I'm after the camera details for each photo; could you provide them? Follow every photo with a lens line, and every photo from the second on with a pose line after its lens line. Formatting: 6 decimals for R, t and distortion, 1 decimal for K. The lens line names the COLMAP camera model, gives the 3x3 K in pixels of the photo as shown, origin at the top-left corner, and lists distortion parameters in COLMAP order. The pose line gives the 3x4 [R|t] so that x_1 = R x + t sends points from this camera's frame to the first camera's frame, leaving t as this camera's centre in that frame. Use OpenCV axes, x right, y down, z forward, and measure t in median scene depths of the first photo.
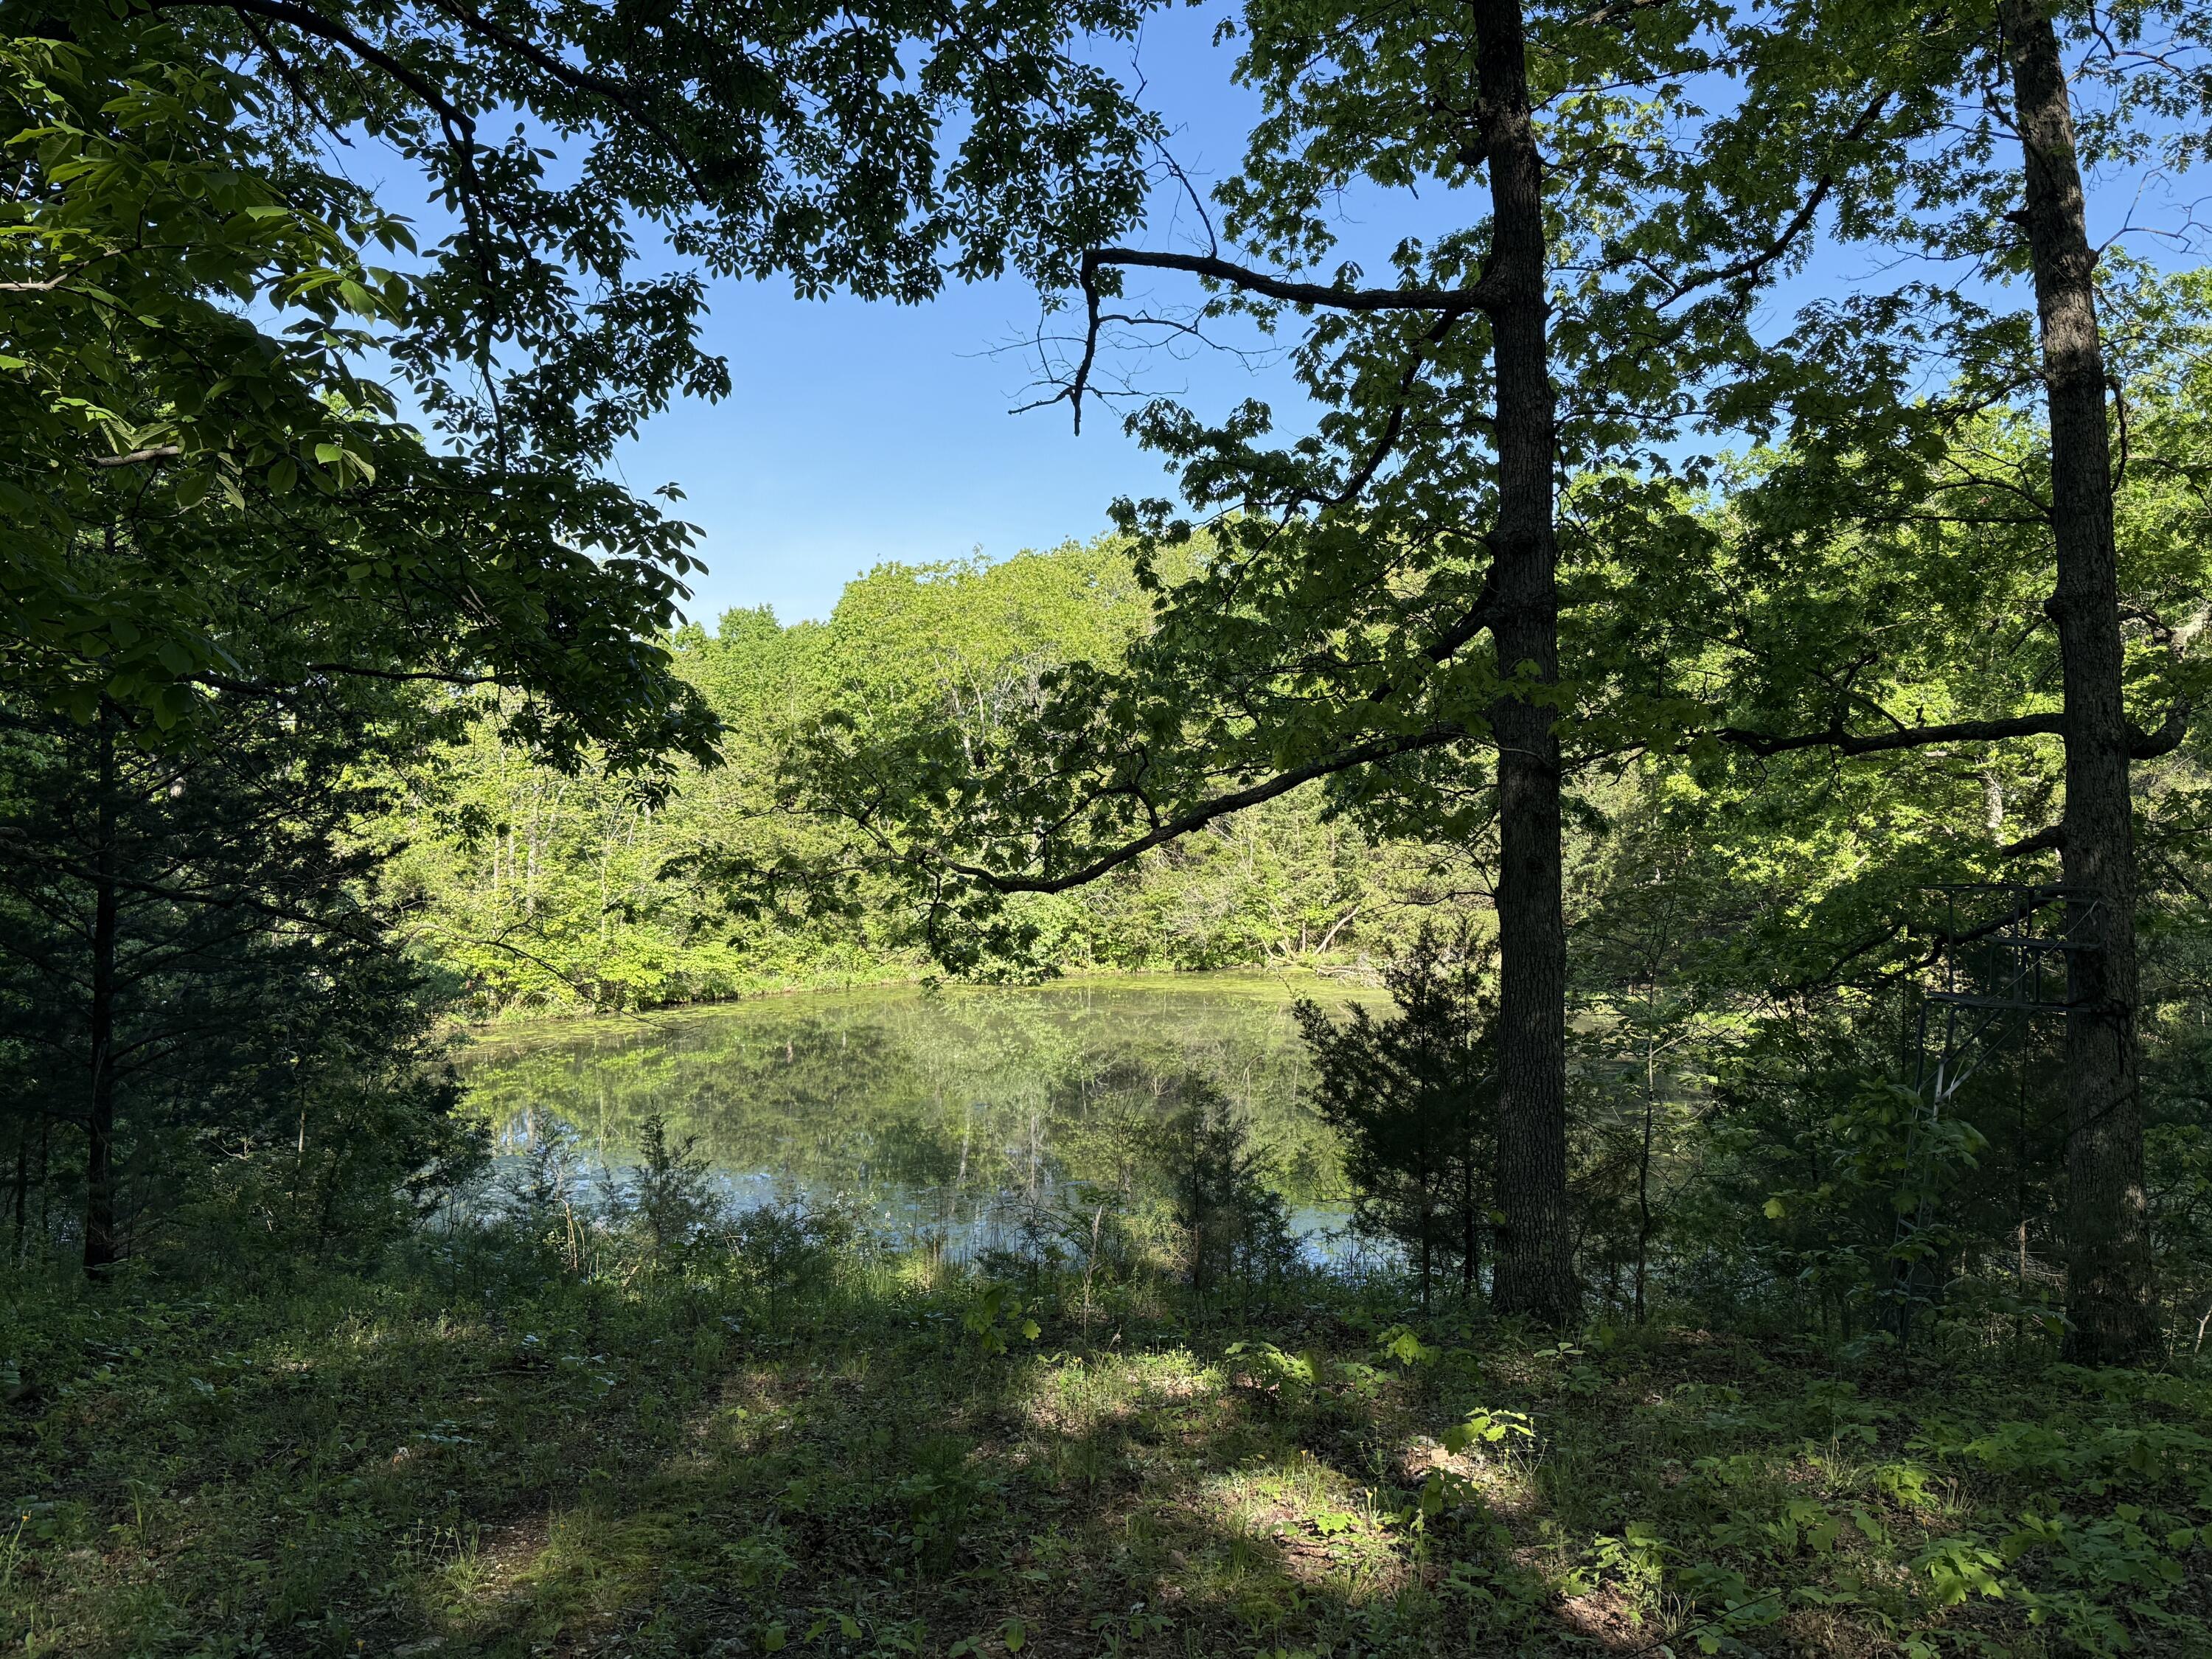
lens RADIAL K [[1807.0, 0, 1106.0], [0, 1807.0, 829.5], [0, 0, 1]] dist [0.139386, -0.002743]
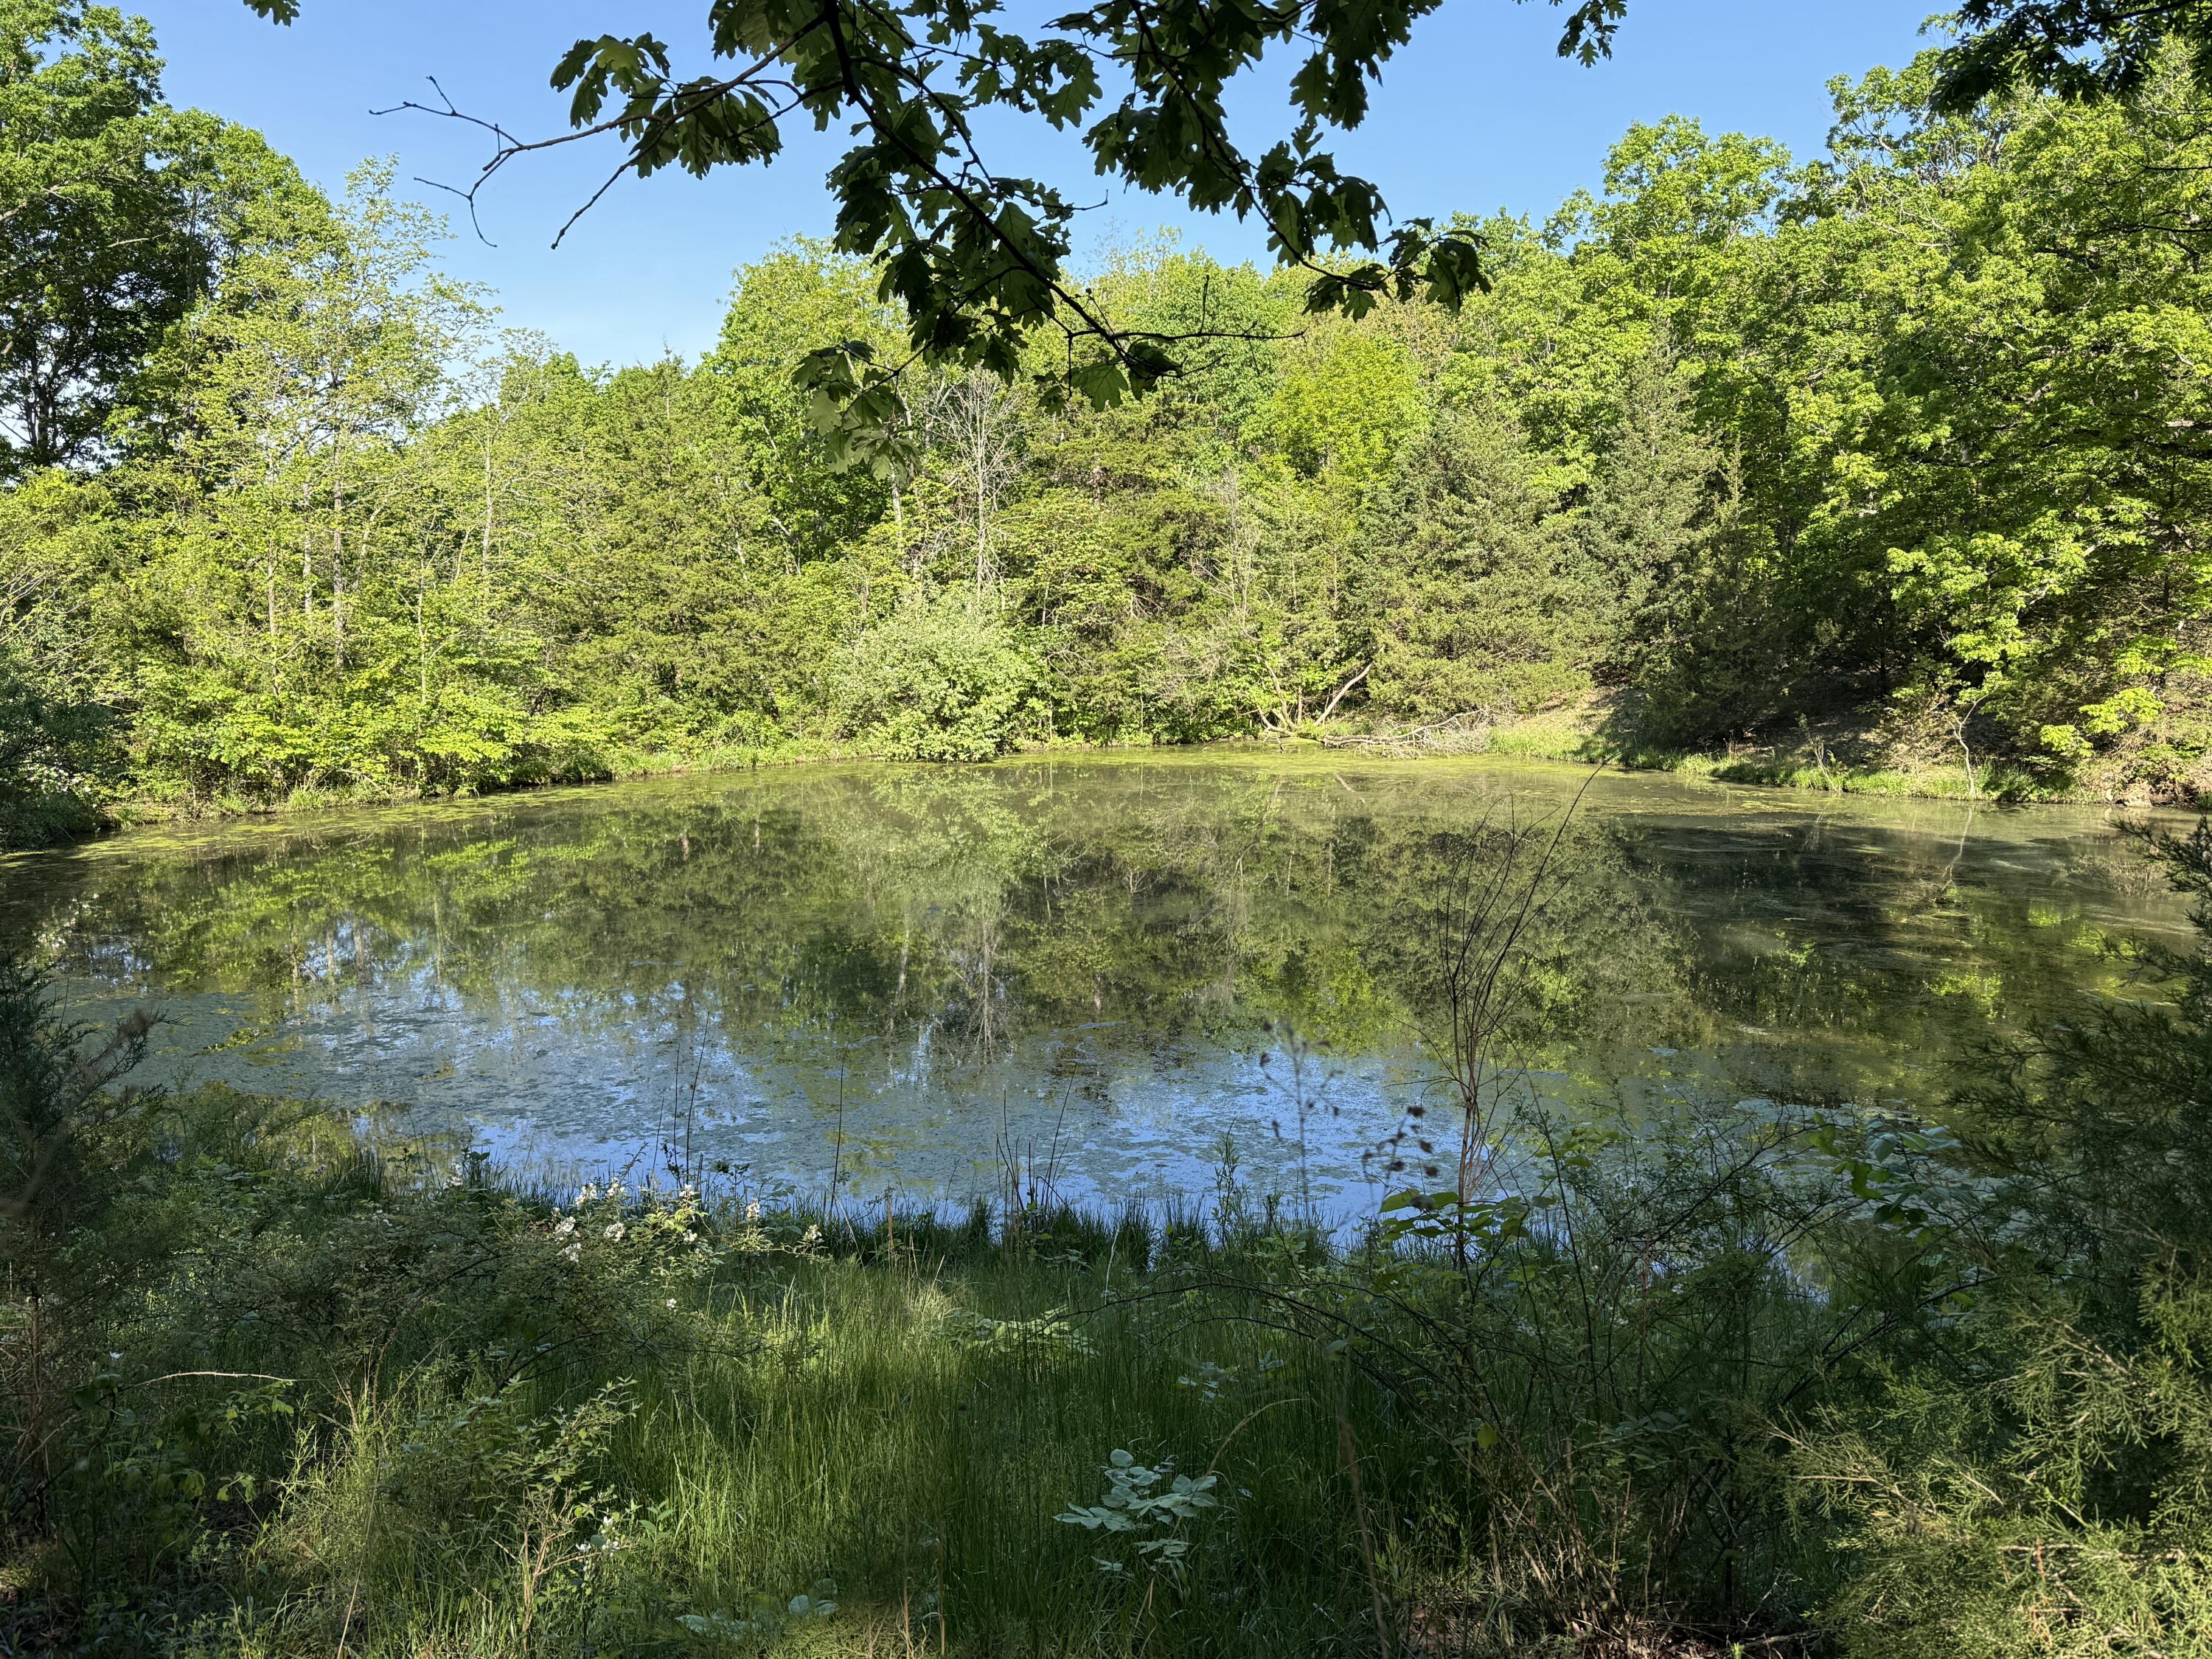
lens RADIAL K [[1807.0, 0, 1106.0], [0, 1807.0, 829.5], [0, 0, 1]] dist [0.139386, -0.002743]
pose [[0.999101, -0.015222, 0.039562, -0.018016], [0.010816, 0.993951, 0.109289, 0.027841], [-0.040987, -0.108763, 0.993222, 0.184770]]
